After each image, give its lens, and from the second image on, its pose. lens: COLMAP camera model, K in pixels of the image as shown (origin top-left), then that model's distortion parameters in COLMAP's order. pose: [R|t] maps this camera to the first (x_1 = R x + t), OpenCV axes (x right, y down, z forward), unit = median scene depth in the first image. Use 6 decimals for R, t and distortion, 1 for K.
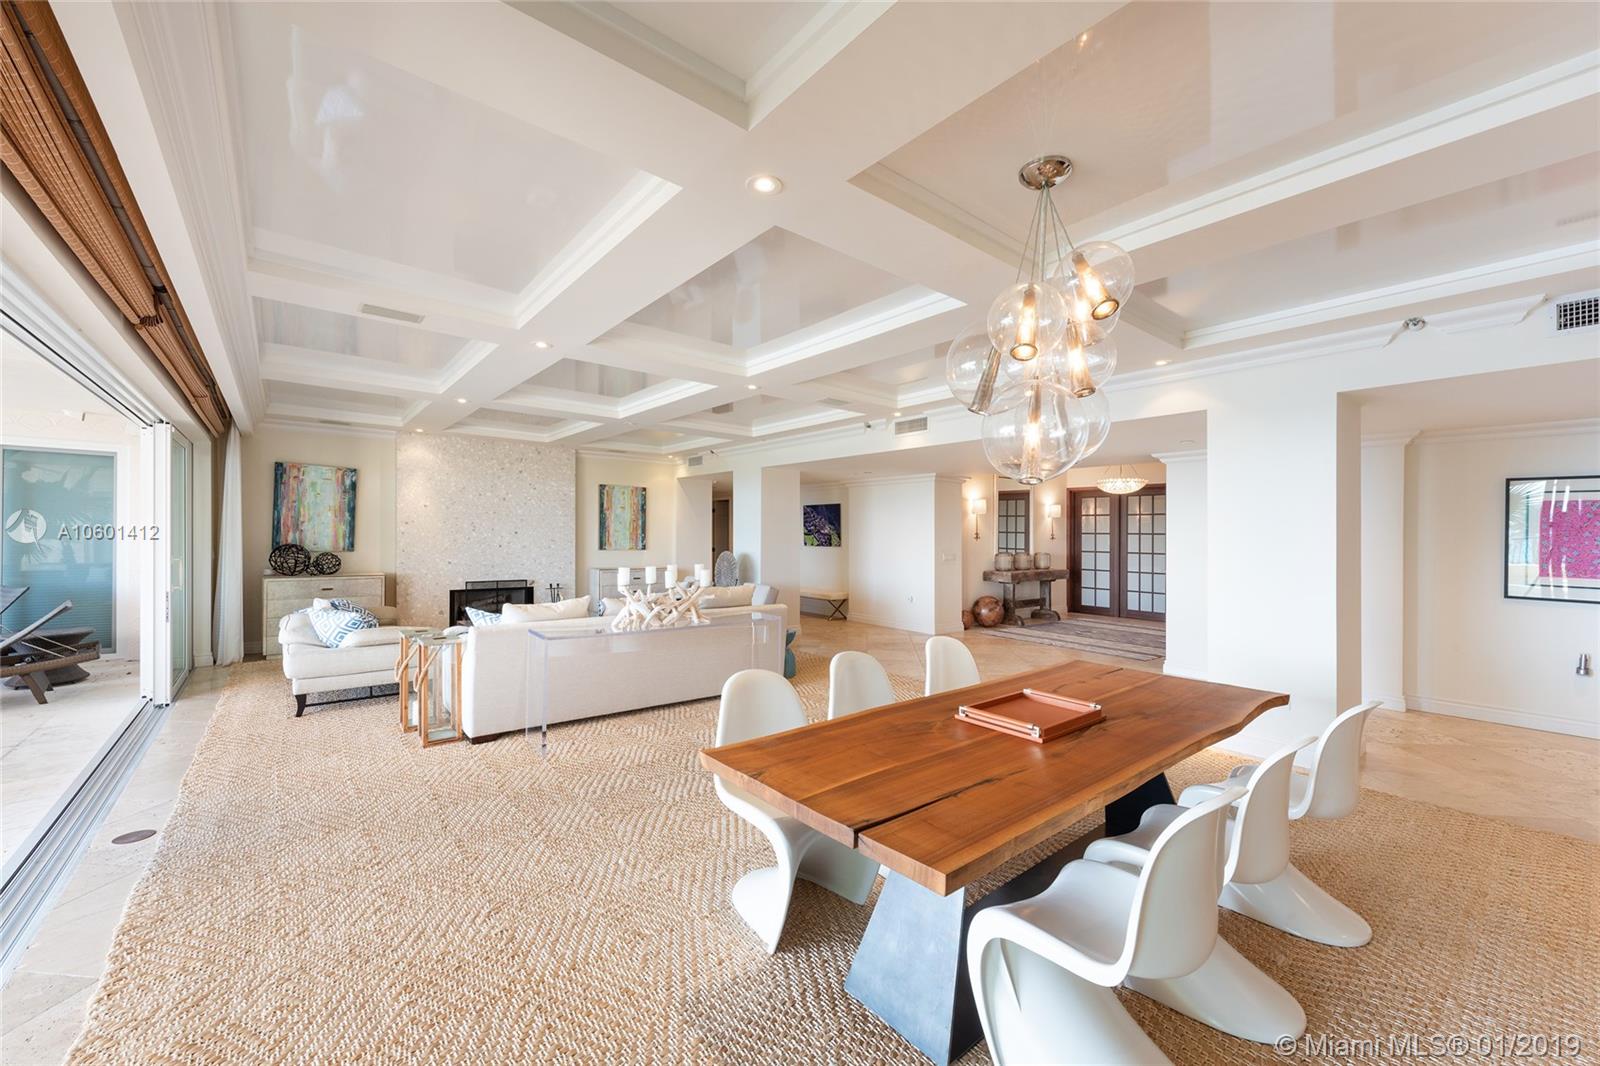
lens RADIAL K [[628.4, 0, 809.9], [0, 628.4, 540.5], [0, 0, 1]] dist [0.002541, 0.000046]
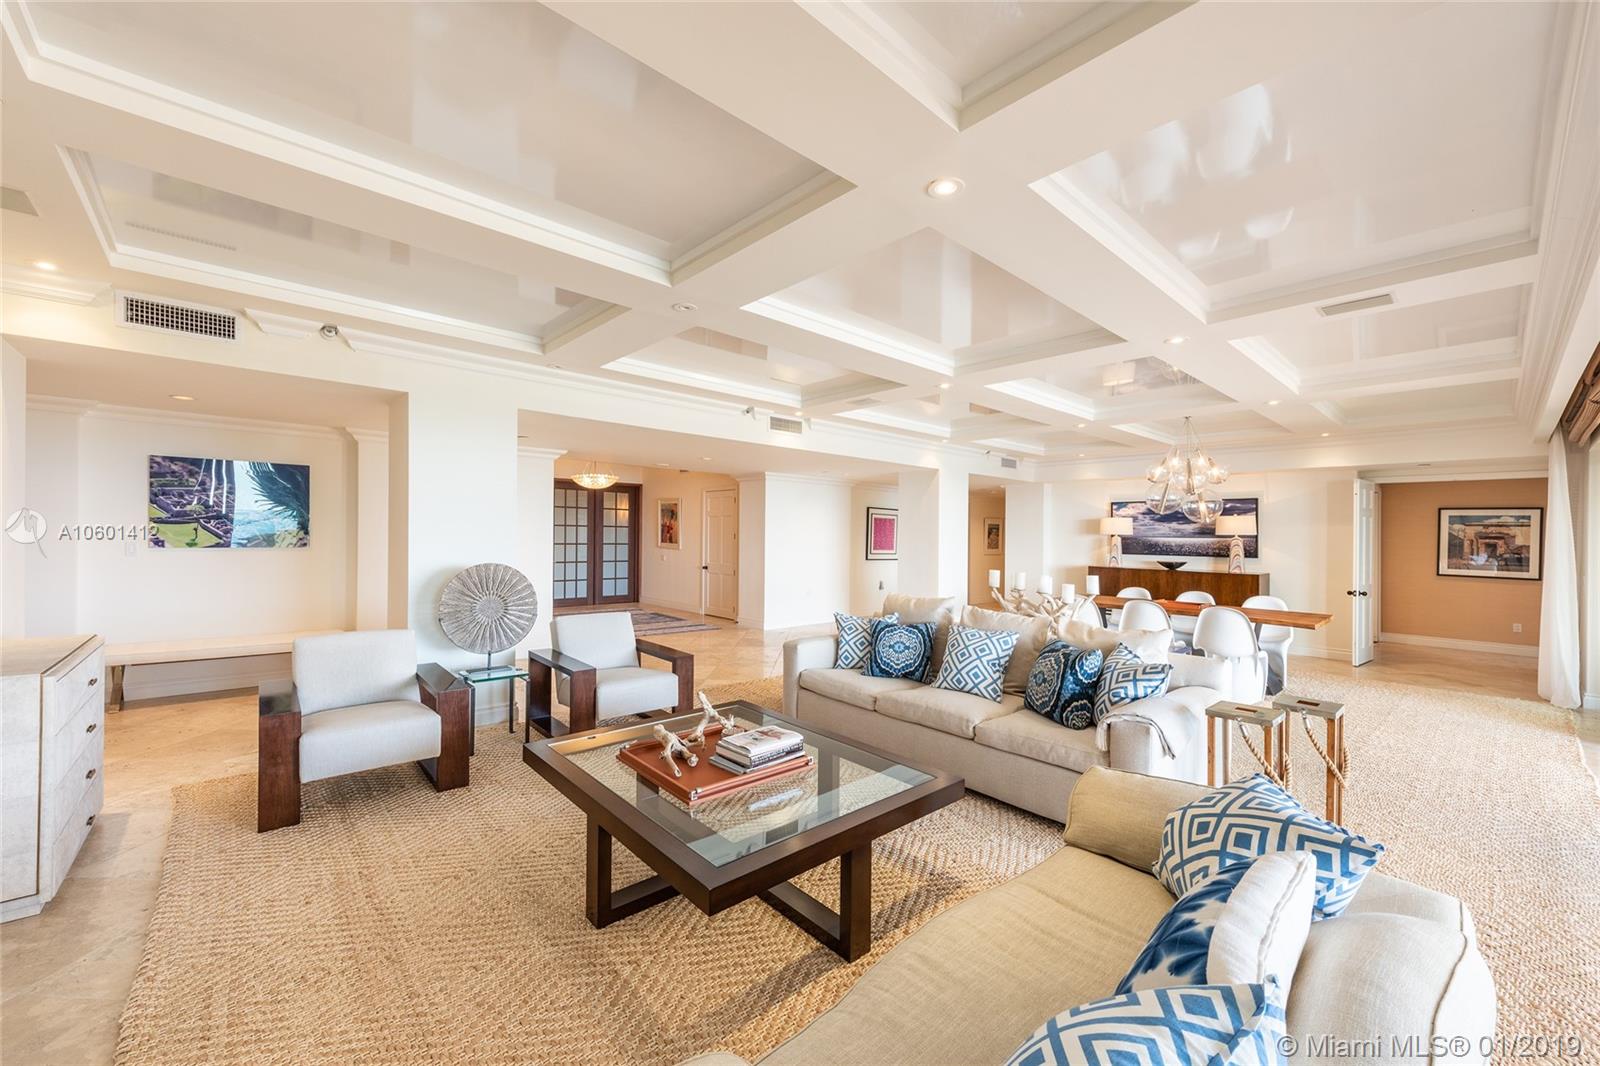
lens RADIAL K [[628.4, 0, 802.4], [0, 628.4, 530.5], [0, 0, 1]] dist [0.002541, 0.000046]
pose [[-0.047341, -0.004807, 0.998867, -0.589329], [-0.007317, 0.999963, 0.004465, -0.010913], [-0.998852, -0.007098, -0.047374, 0.702631]]
